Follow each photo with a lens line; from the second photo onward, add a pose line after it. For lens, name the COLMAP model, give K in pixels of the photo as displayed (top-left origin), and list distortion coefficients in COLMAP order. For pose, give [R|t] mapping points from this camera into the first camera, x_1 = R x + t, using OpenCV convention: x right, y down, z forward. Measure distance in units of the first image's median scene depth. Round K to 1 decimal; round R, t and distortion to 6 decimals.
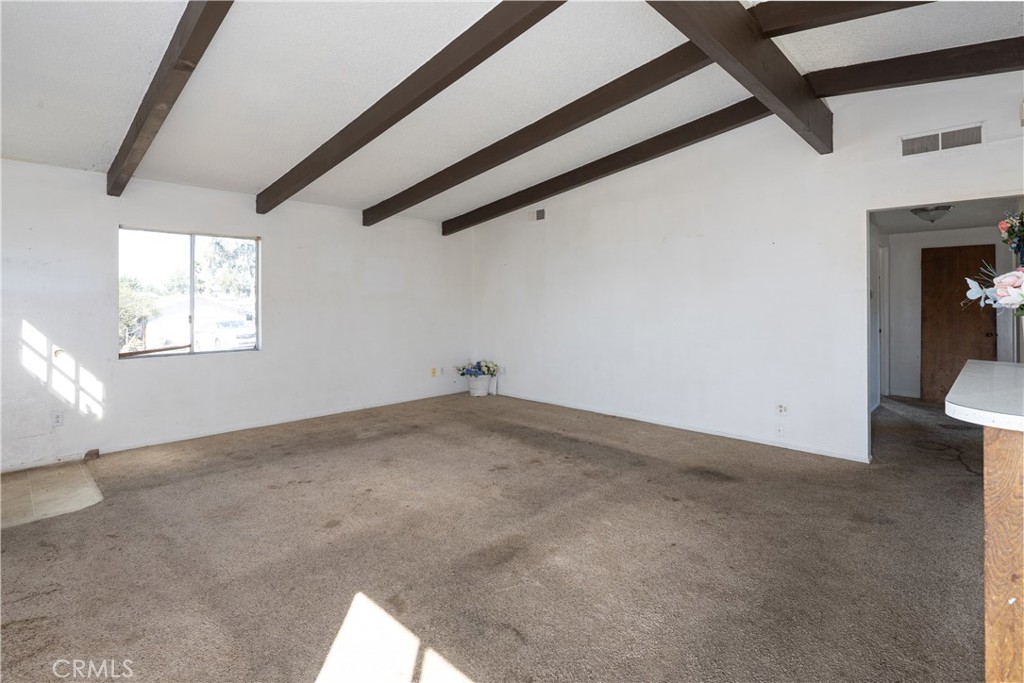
lens RADIAL K [[501.0, 0, 509.2], [0, 501.0, 310.4], [0, 0, 1]] dist [0.002009, 0.000171]
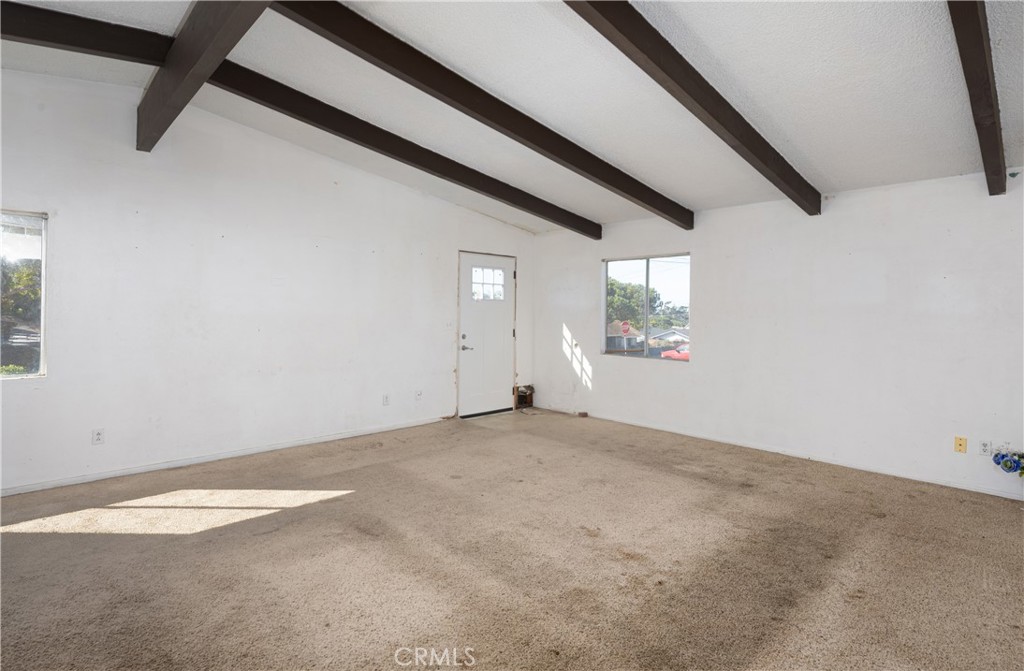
lens RADIAL K [[496.7, 0, 512.0], [0, 496.7, 335.5], [0, 0, 1]] dist [-0.001696, -0.000282]
pose [[-0.026831, 0.056791, -0.998025, 0.755340], [-0.021943, 0.998111, 0.057386, -0.034011], [0.999399, 0.023439, -0.025534, 0.903417]]
